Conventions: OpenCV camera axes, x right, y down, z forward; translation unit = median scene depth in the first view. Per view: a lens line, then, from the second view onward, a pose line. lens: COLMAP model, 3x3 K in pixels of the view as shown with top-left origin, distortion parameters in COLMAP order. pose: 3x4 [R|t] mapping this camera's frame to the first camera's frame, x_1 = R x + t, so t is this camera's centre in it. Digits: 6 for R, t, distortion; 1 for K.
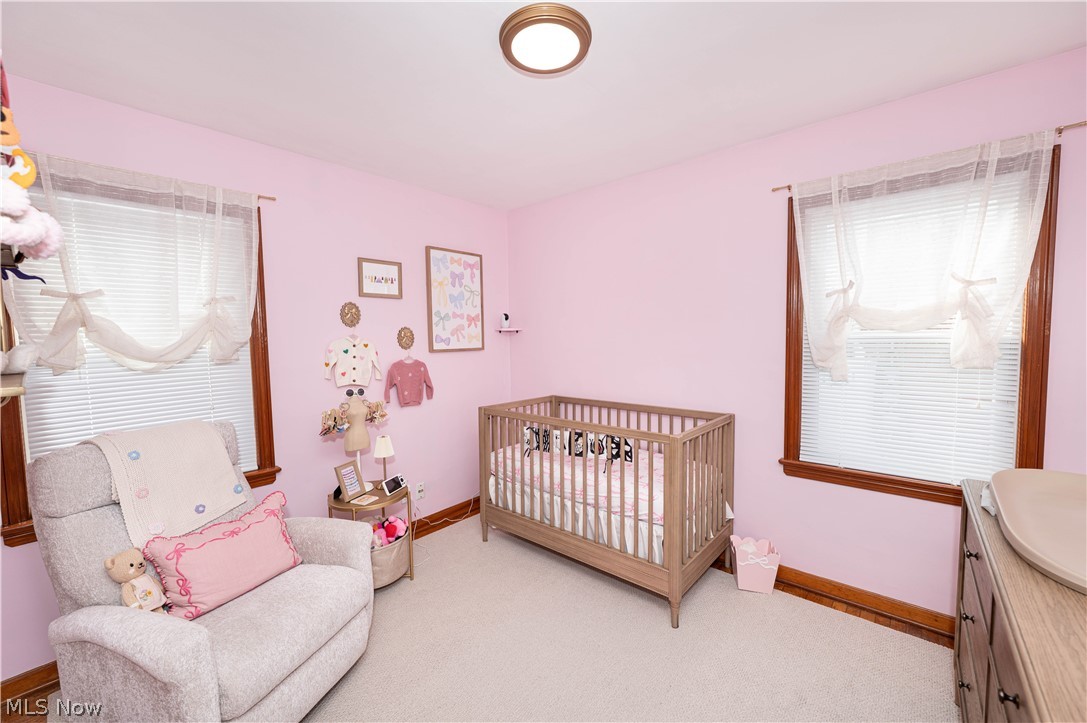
lens RADIAL K [[430.8, 0, 542.6], [0, 430.8, 361.4], [0, 0, 1]] dist [-0.001207, 0.000360]
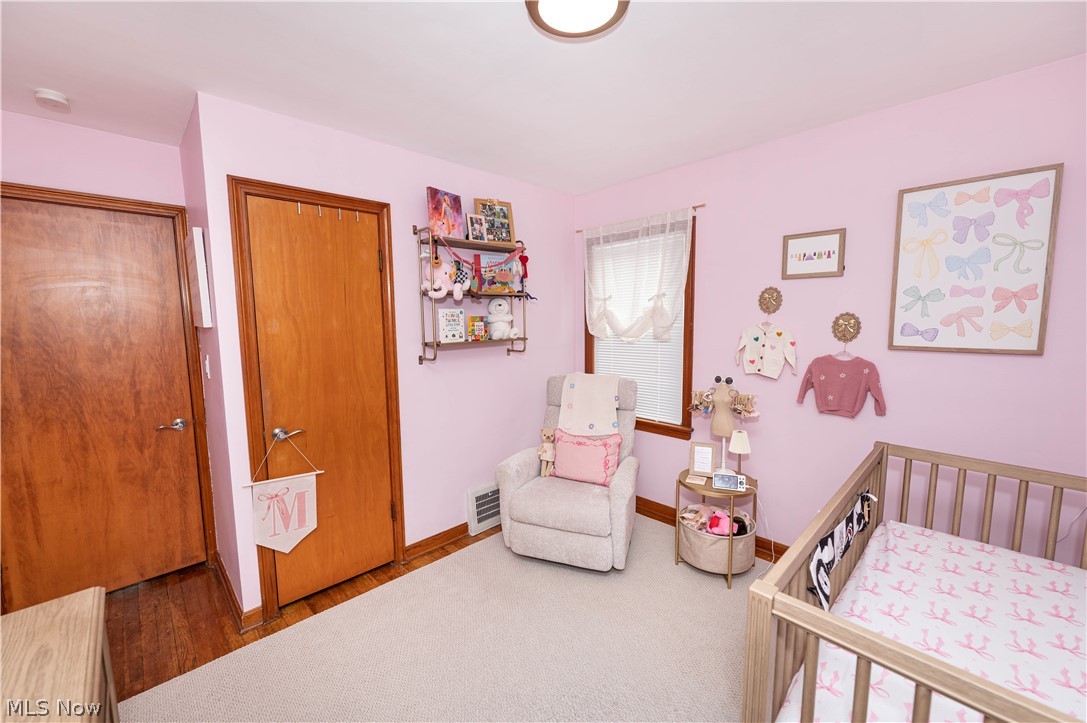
lens RADIAL K [[430.8, 0, 543.0], [0, 430.8, 362.7], [0, 0, 1]] dist [-0.001207, 0.000360]
pose [[-0.085201, 0.125657, -0.988408, 0.494496], [-0.048587, 0.990311, 0.130087, -0.065954], [0.995178, 0.059108, -0.078270, 0.538045]]
